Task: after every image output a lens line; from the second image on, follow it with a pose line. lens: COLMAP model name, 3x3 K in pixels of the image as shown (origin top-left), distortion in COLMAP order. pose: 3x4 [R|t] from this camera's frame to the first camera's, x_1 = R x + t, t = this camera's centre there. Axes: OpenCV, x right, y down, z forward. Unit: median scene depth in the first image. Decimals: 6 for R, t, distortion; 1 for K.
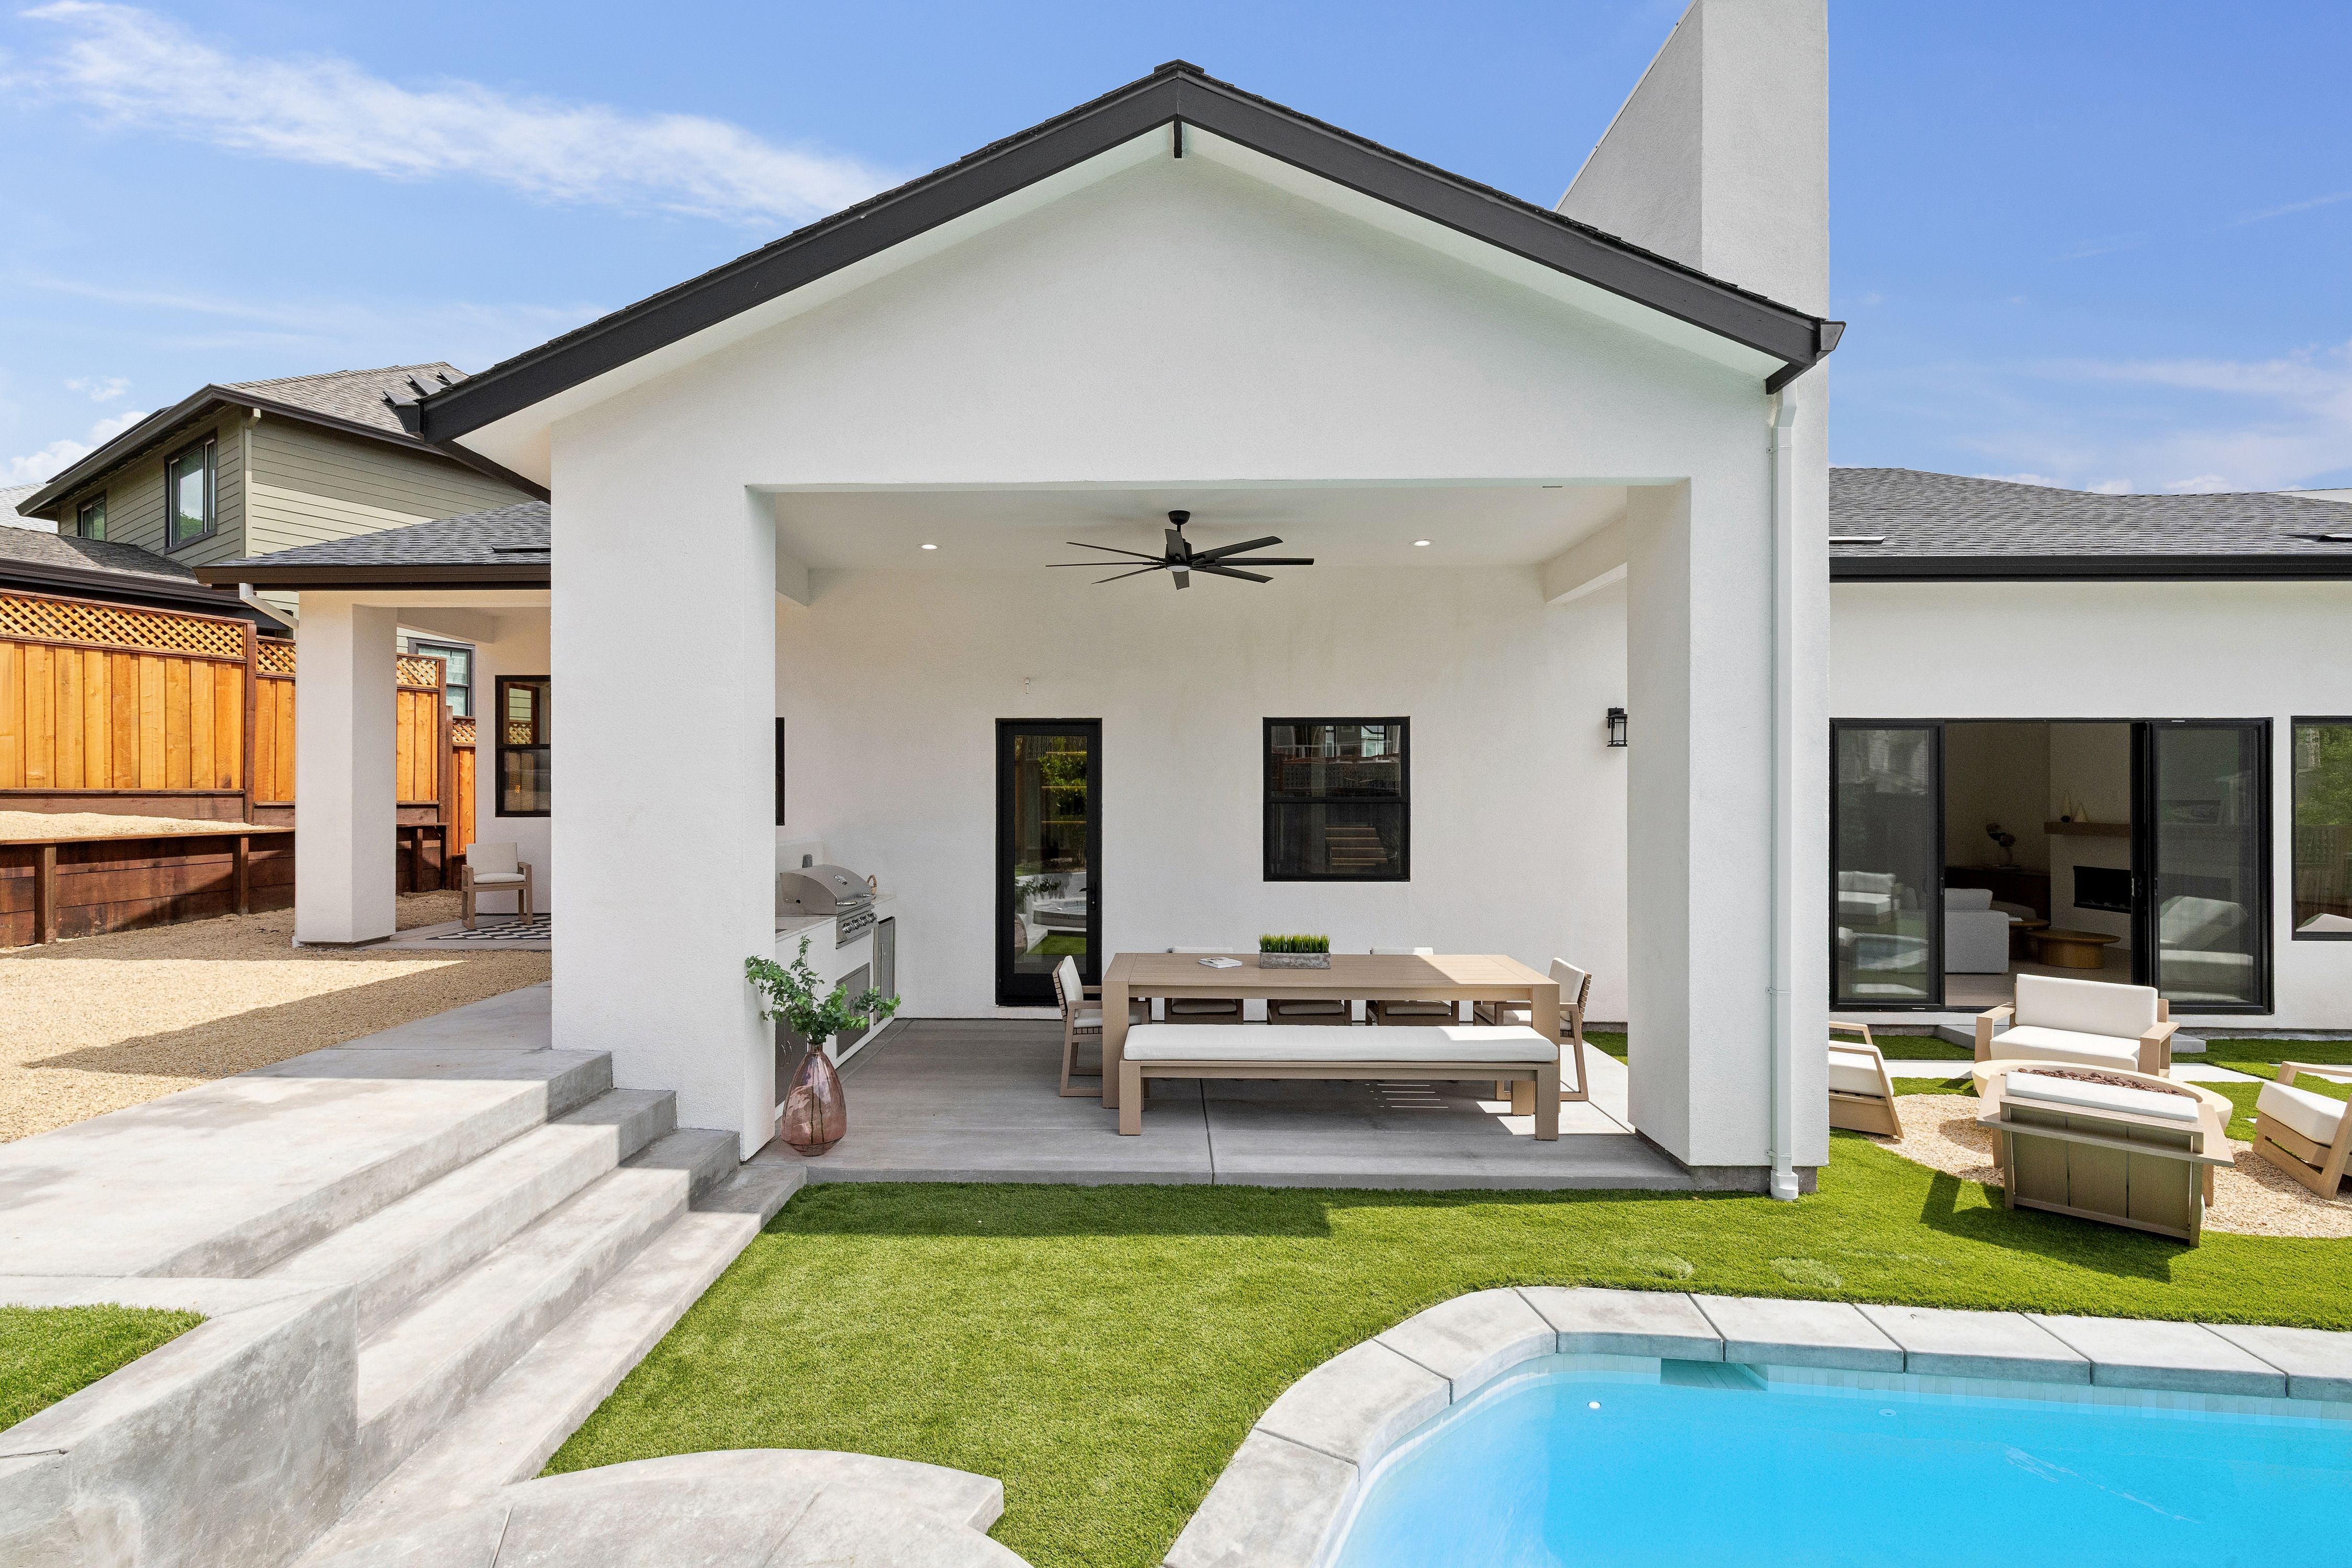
lens RADIAL K [[999.1, 0, 1158.3], [0, 999.1, 800.4], [0, 0, 1]] dist [0.000397, -0.000461]
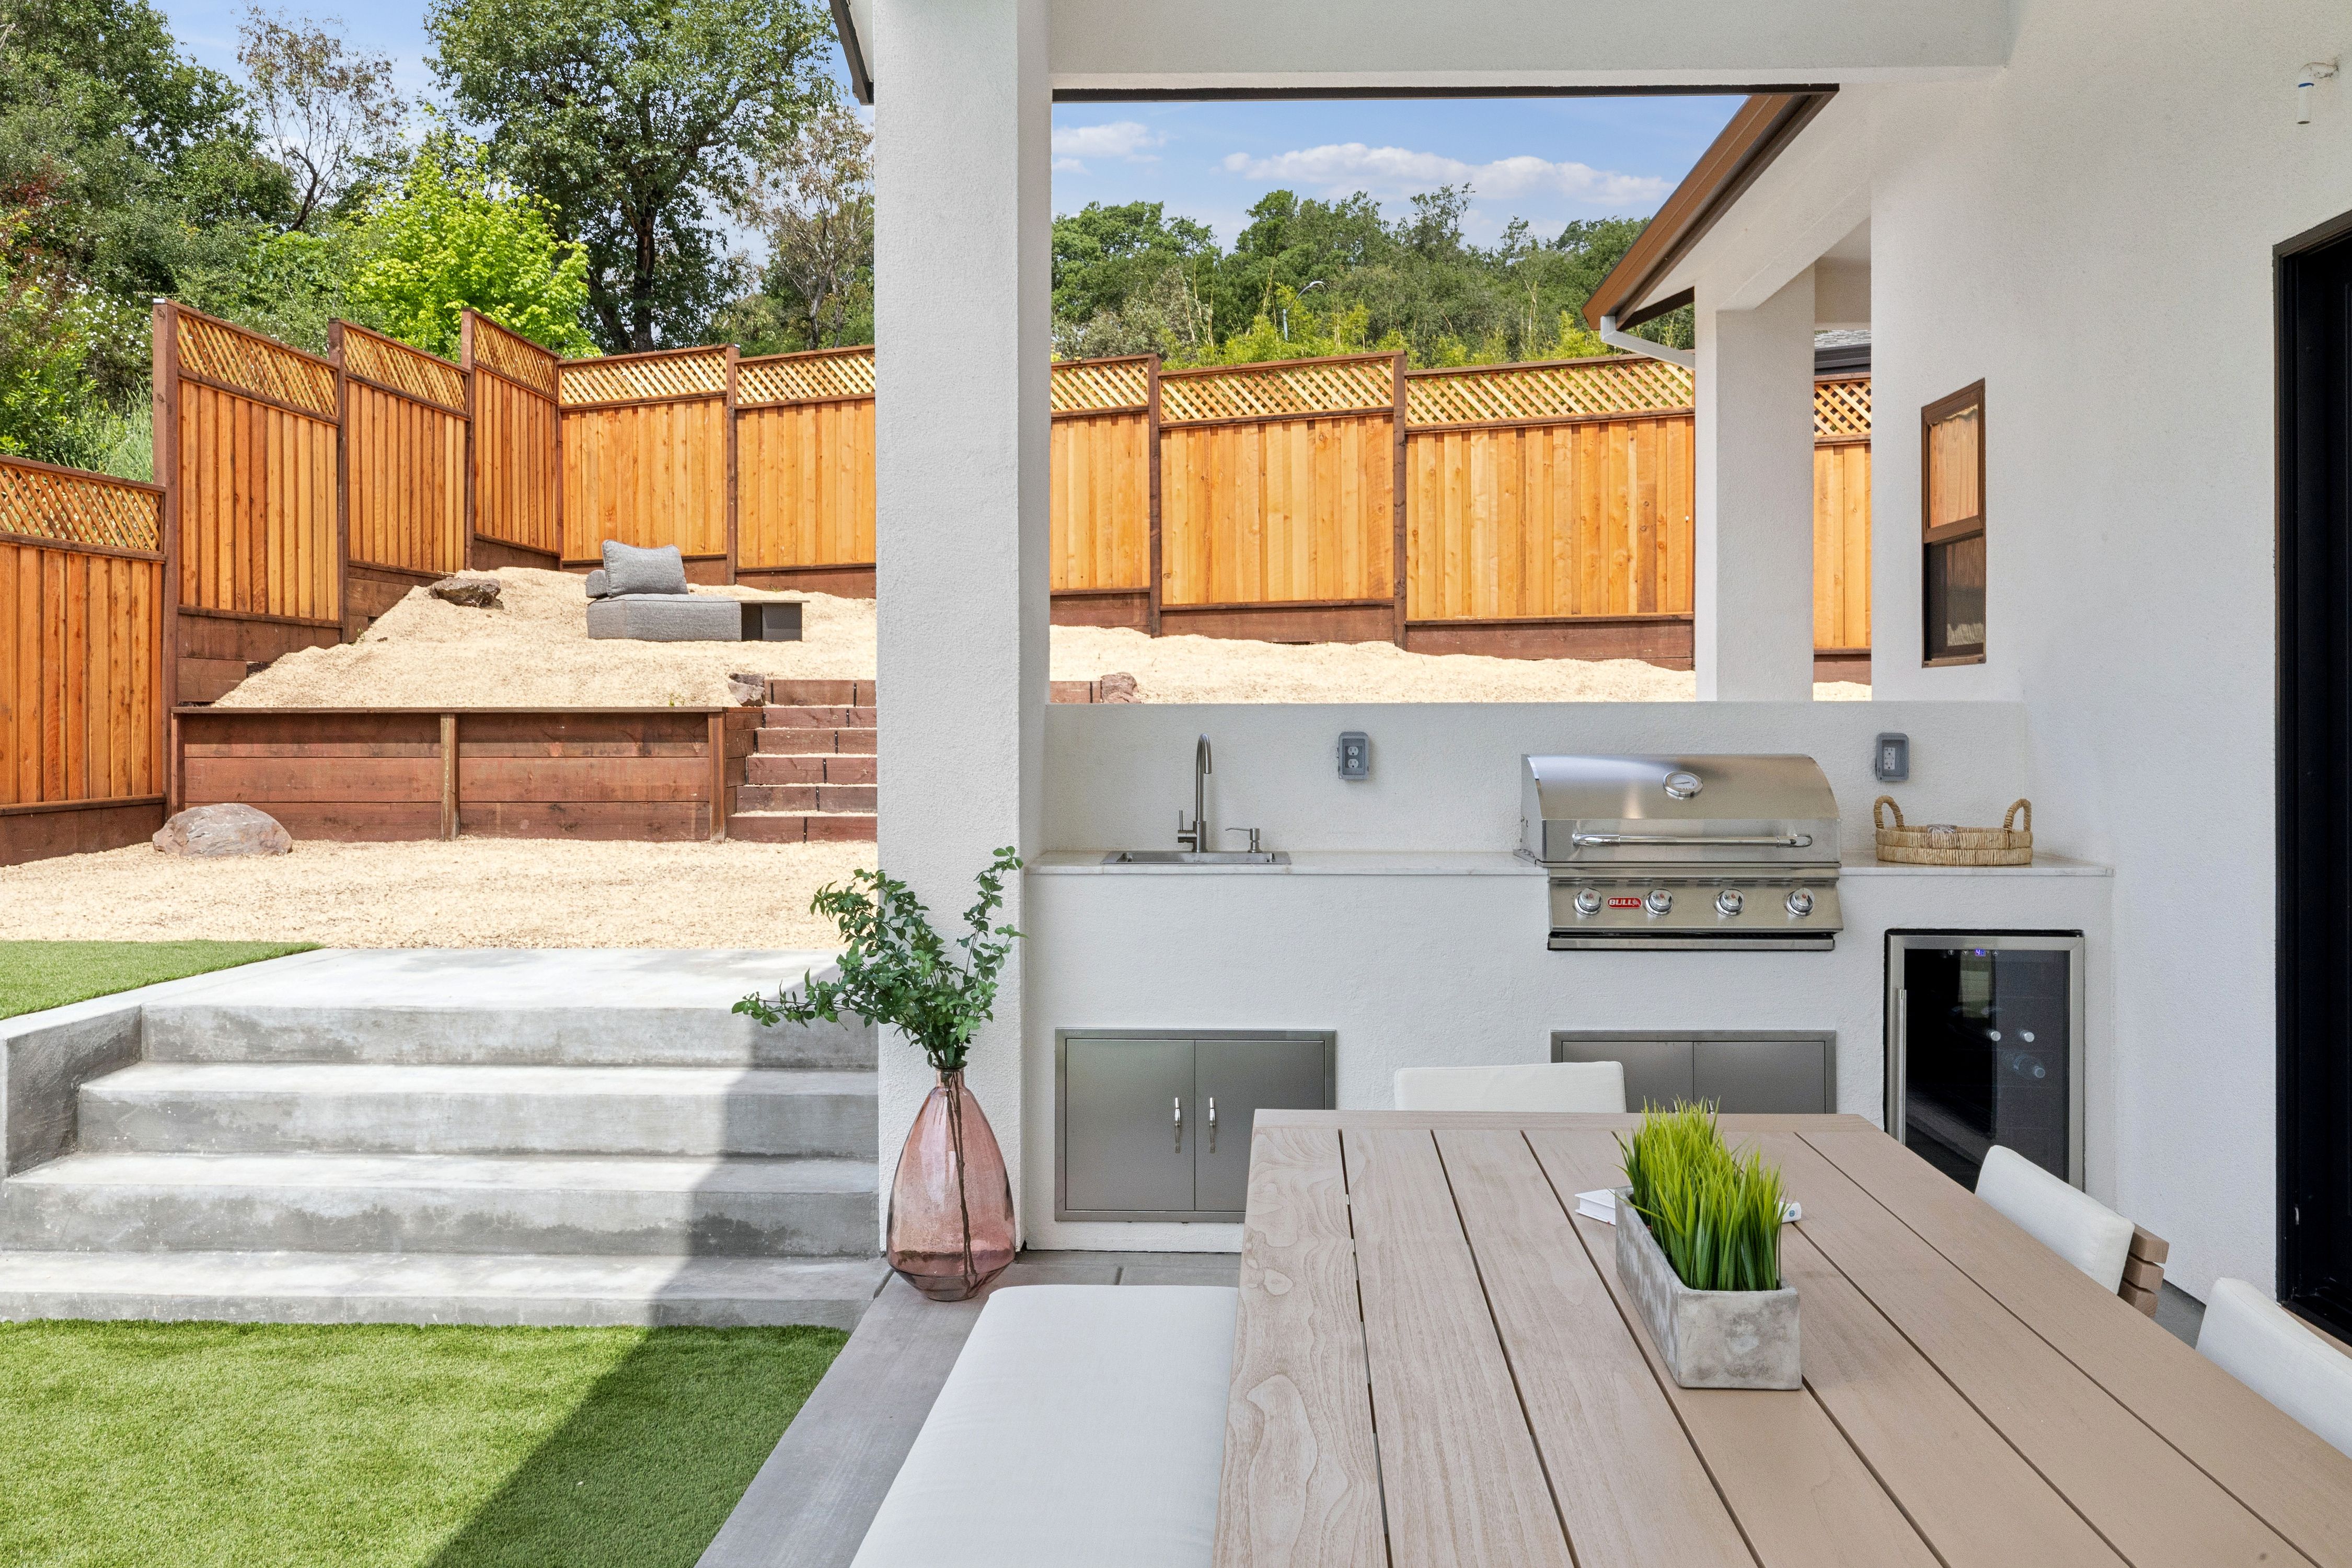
lens RADIAL K [[1975.5, 0, 1168.4], [0, 1975.5, 700.9], [0, 0, 1]] dist [-0.004123, 0.000900]
pose [[-0.025276, -0.008258, -0.999646, 0.348852], [-0.003184, 0.999961, -0.008180, 0.043613], [0.999675, 0.002976, -0.025301, 0.654922]]
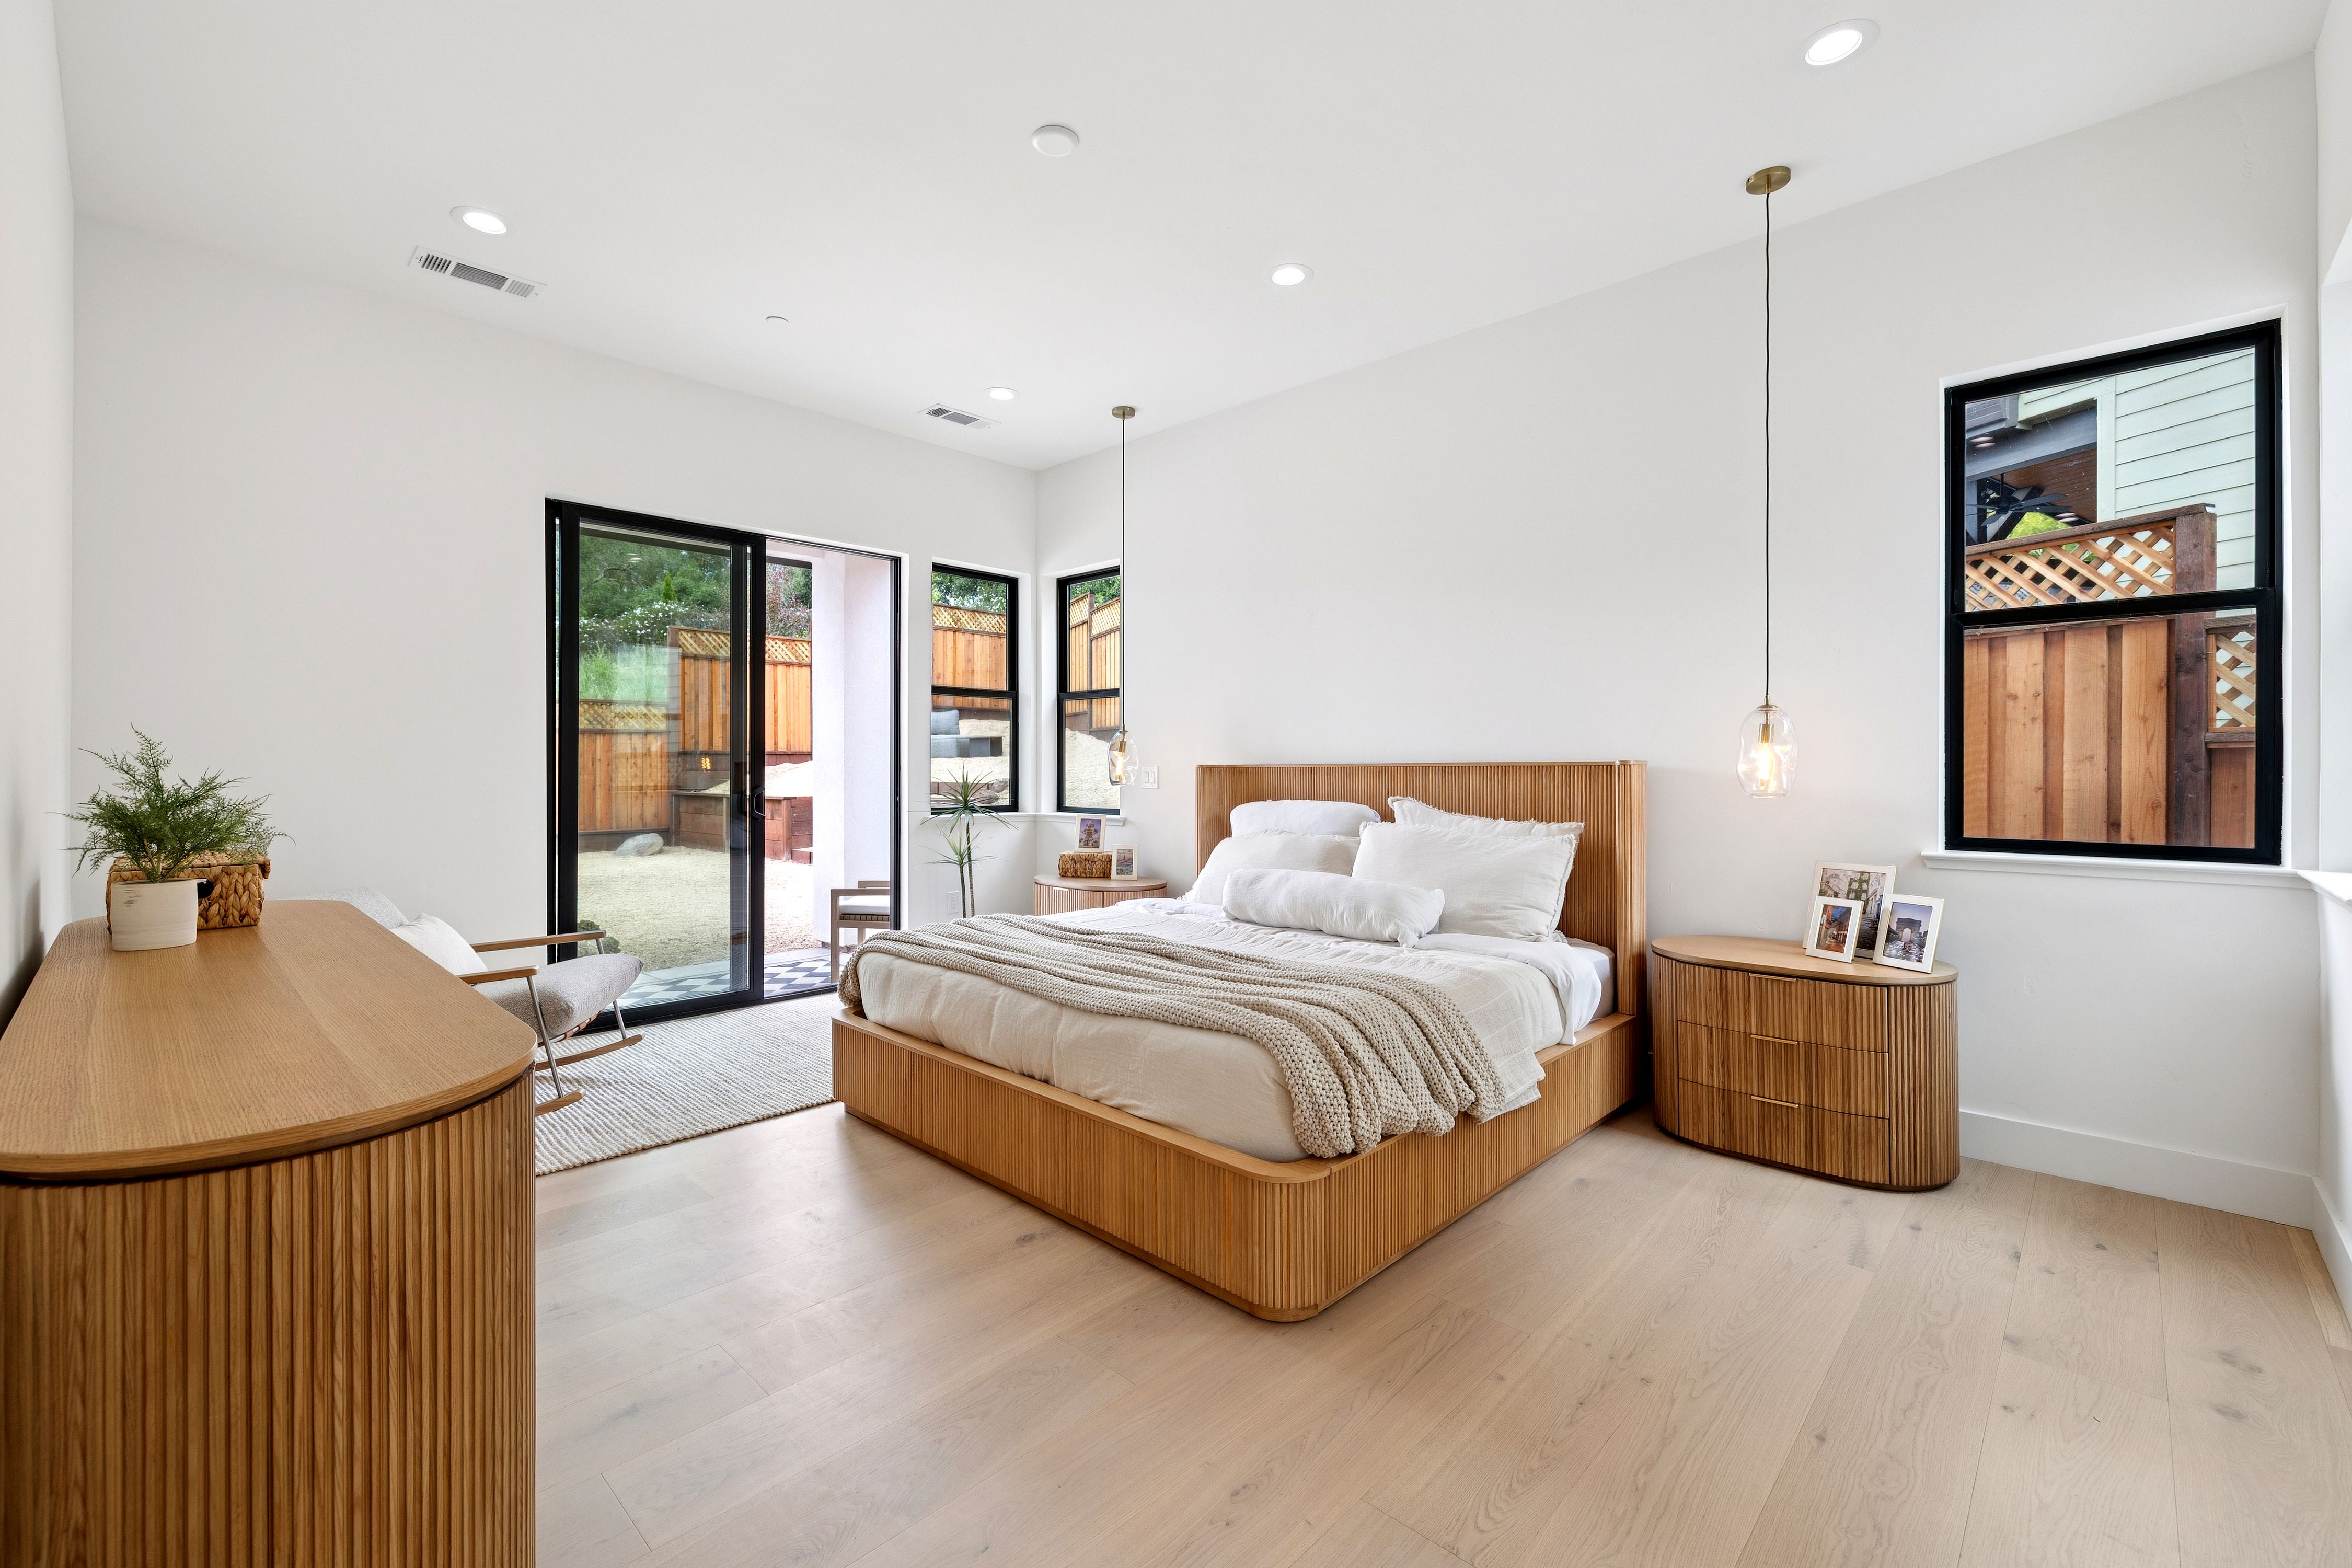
lens RADIAL K [[999.1, 0, 1172.0], [0, 999.1, 767.9], [0, 0, 1]] dist [0.000397, -0.000461]
pose [[-0.677472, 0.002929, -0.735543, -0.340184], [-0.002953, 0.999973, 0.006702, -0.017511], [0.735543, 0.006712, -0.677445, 1.727592]]
